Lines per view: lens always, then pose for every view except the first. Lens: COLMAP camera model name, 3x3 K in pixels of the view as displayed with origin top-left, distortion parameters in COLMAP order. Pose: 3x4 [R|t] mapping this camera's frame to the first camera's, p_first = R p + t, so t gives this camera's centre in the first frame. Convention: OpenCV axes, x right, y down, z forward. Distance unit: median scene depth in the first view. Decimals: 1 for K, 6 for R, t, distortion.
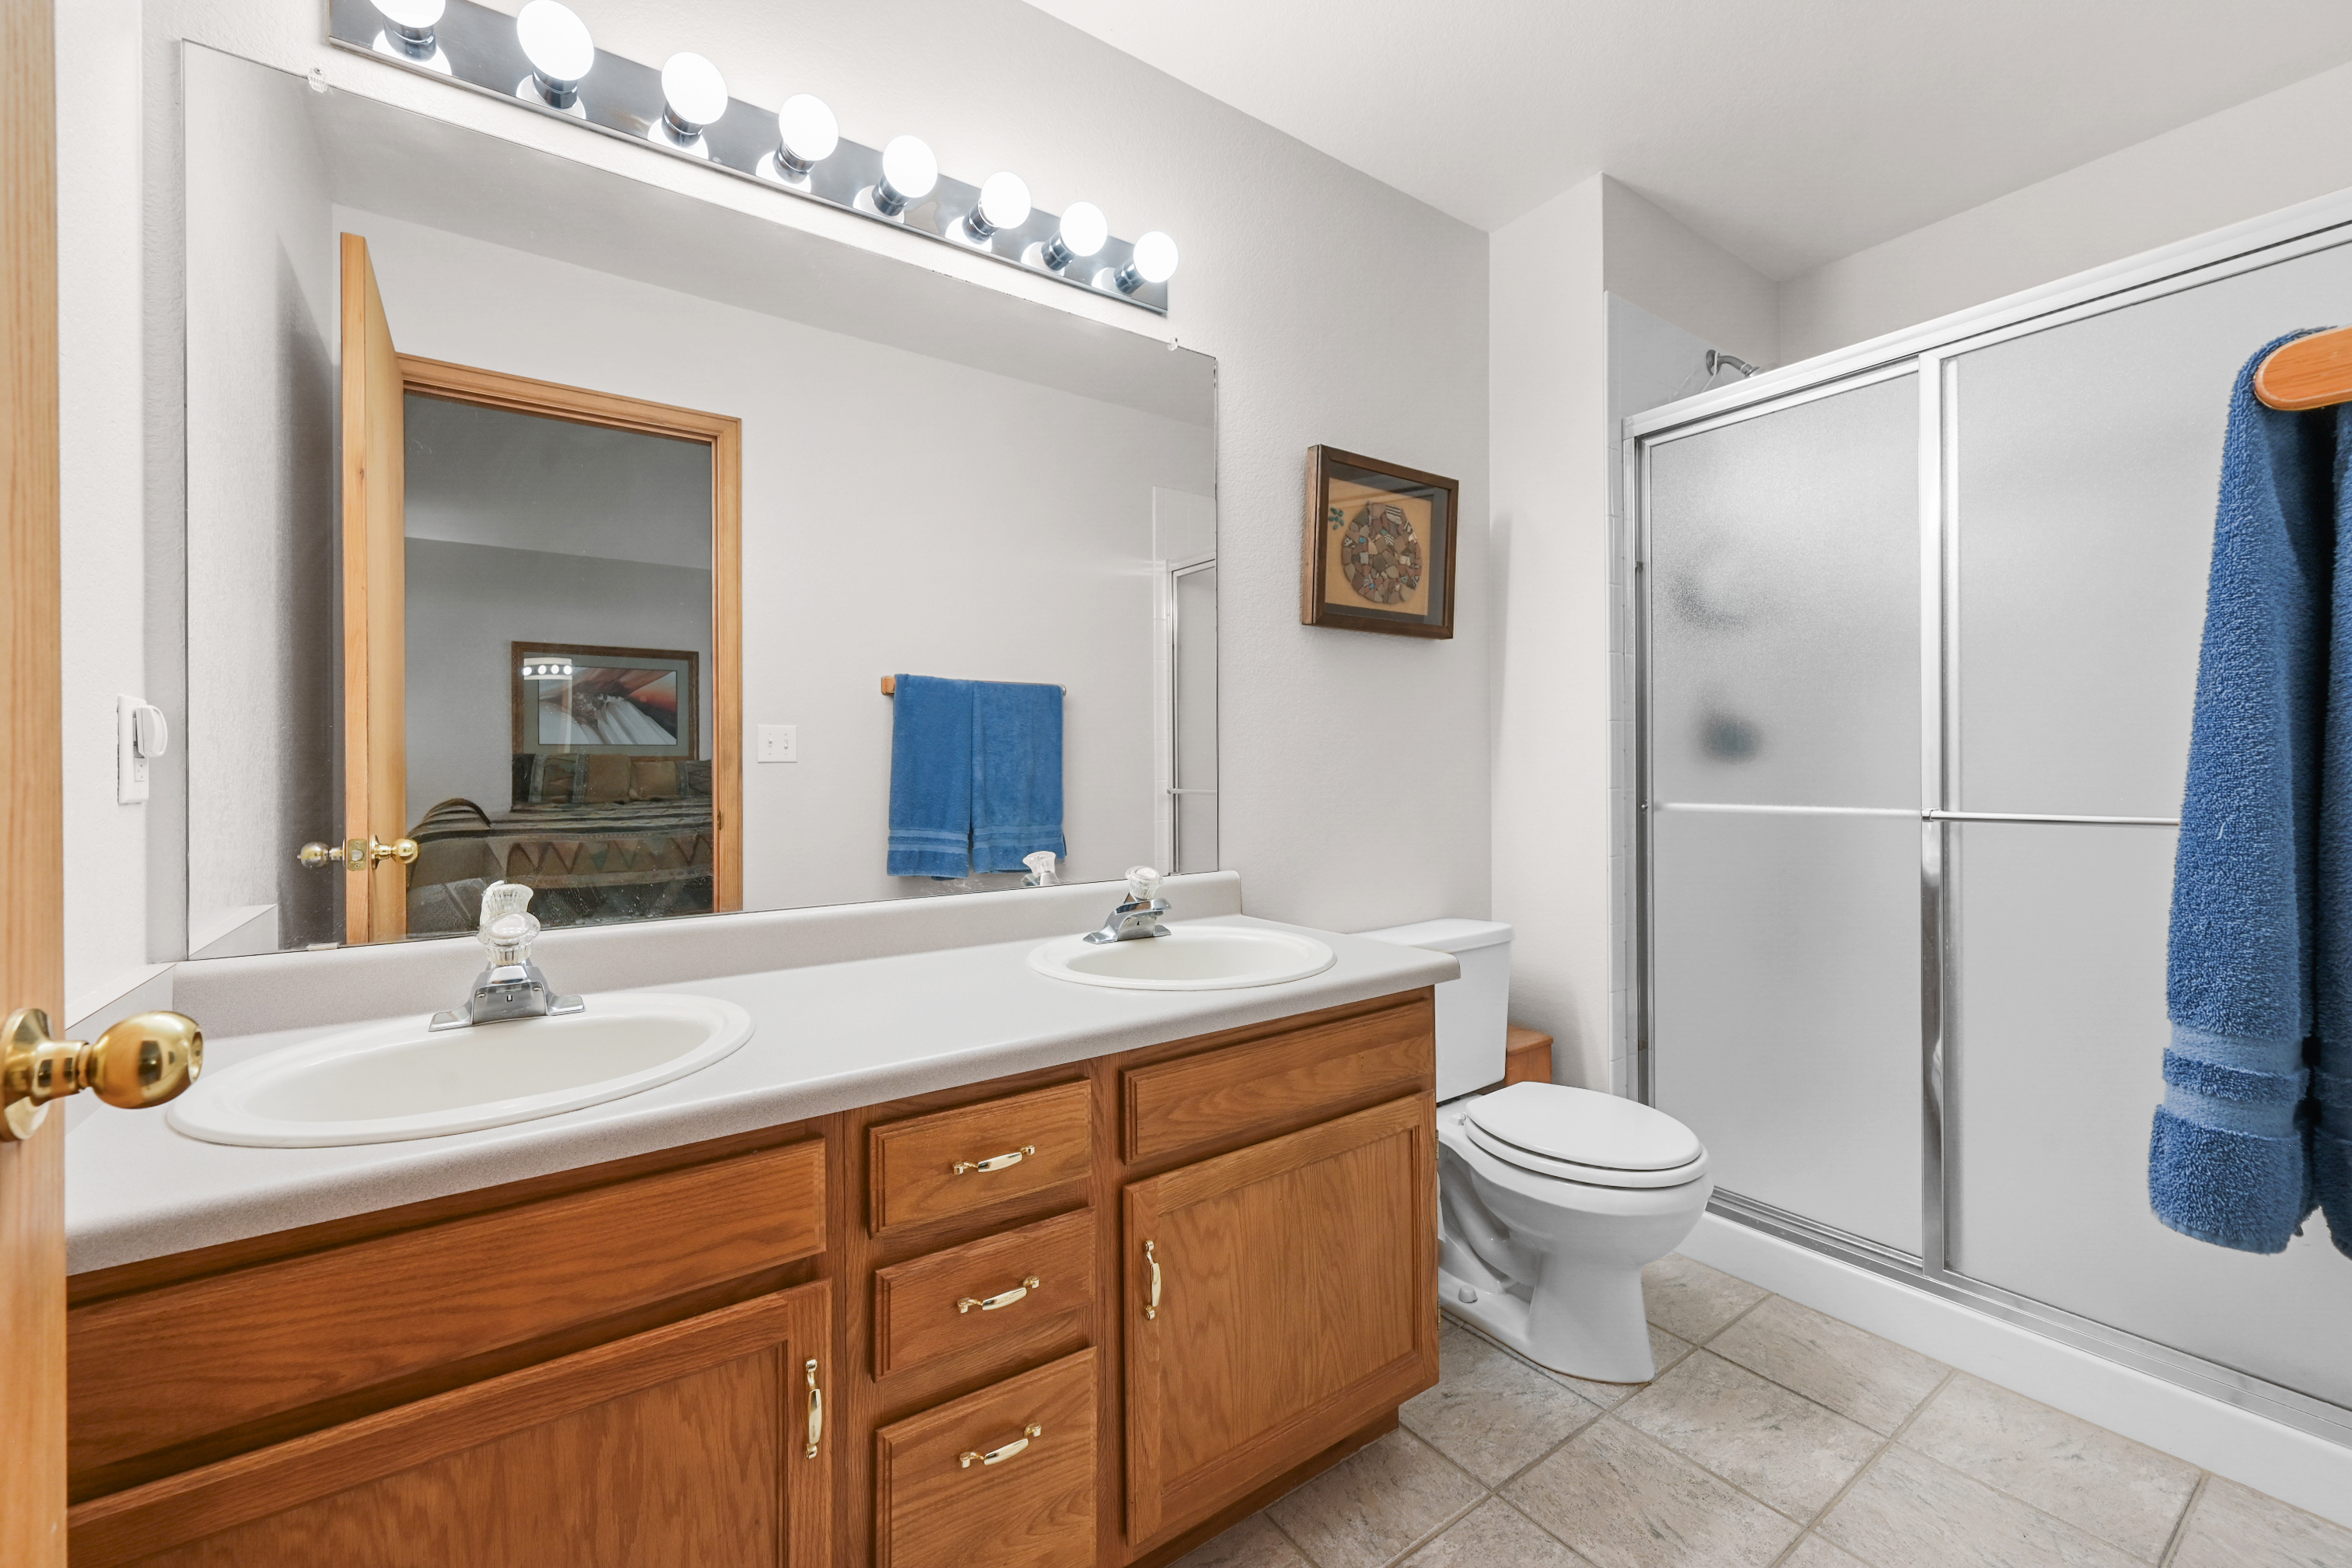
lens RADIAL K [[952.4, 0, 1176.3], [0, 952.4, 777.3], [0, 0, 1]] dist [-0.001405, 0.000071]
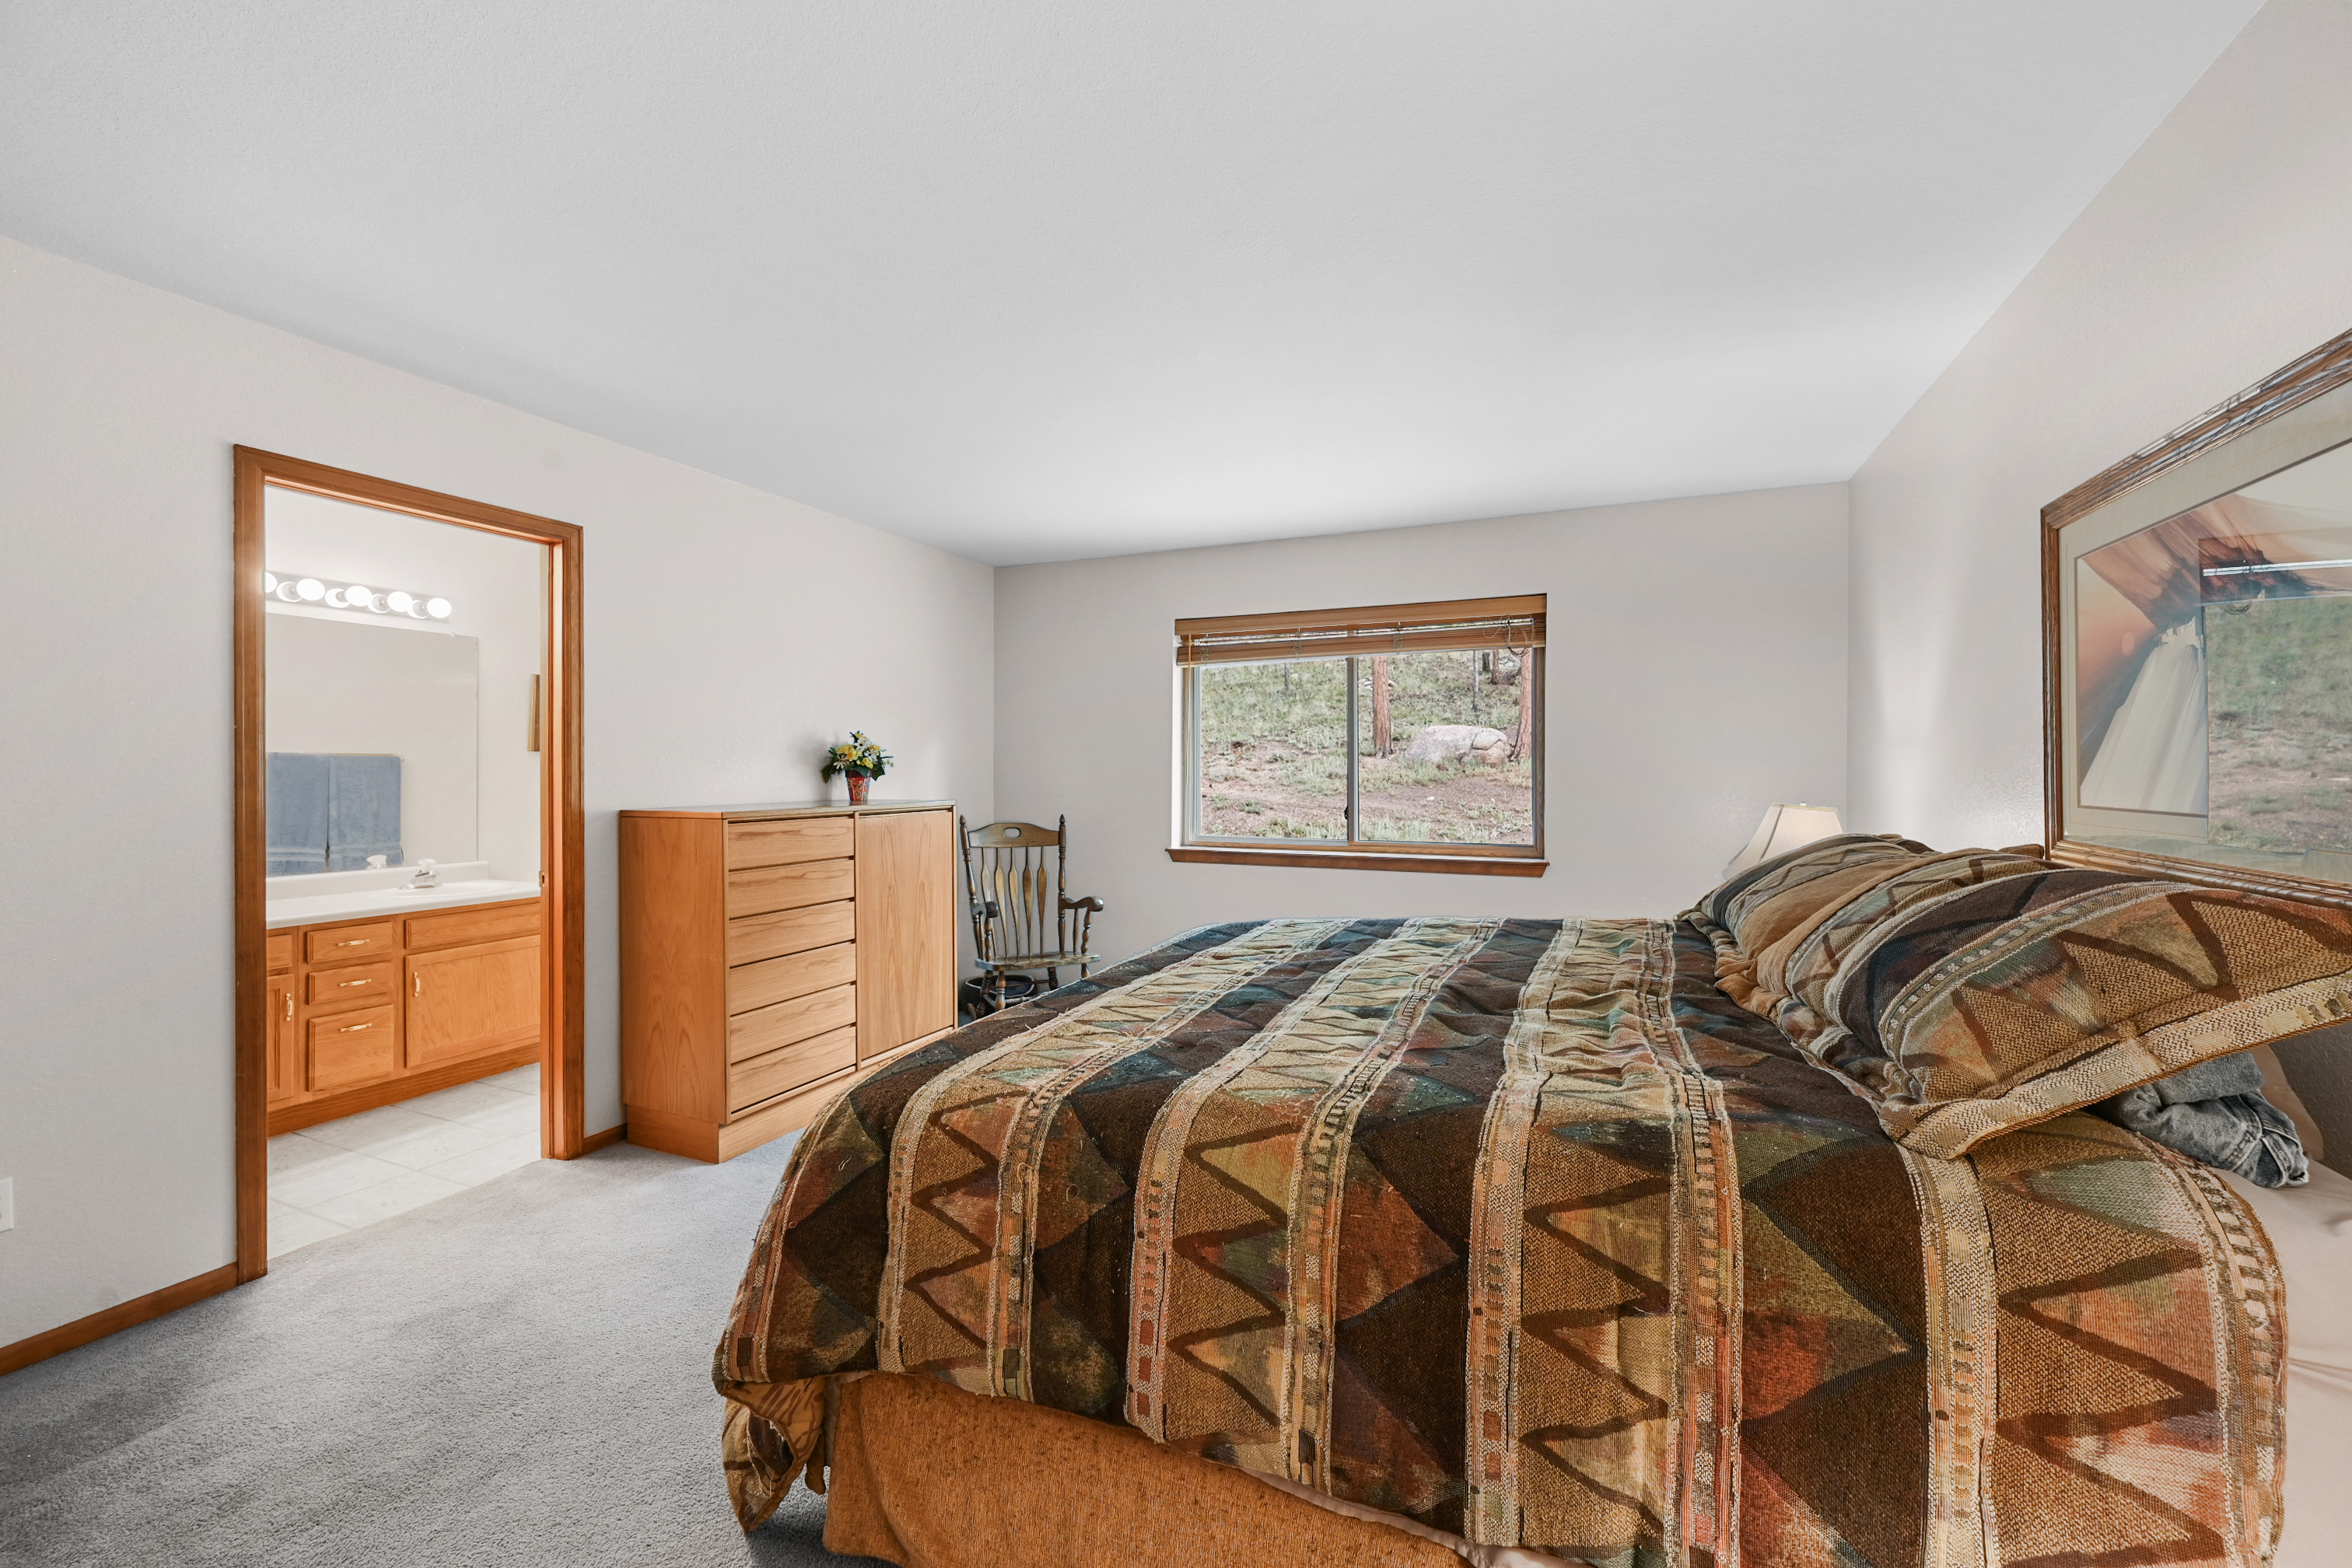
lens RADIAL K [[952.4, 0, 1176.3], [0, 952.4, 777.3], [0, 0, 1]] dist [-0.001405, 0.000071]
pose [[0.858166, 0.004566, 0.513351, 0.464439], [-0.002704, 0.999987, -0.004375, -0.144465], [-0.513364, 0.002366, 0.858167, -2.727145]]
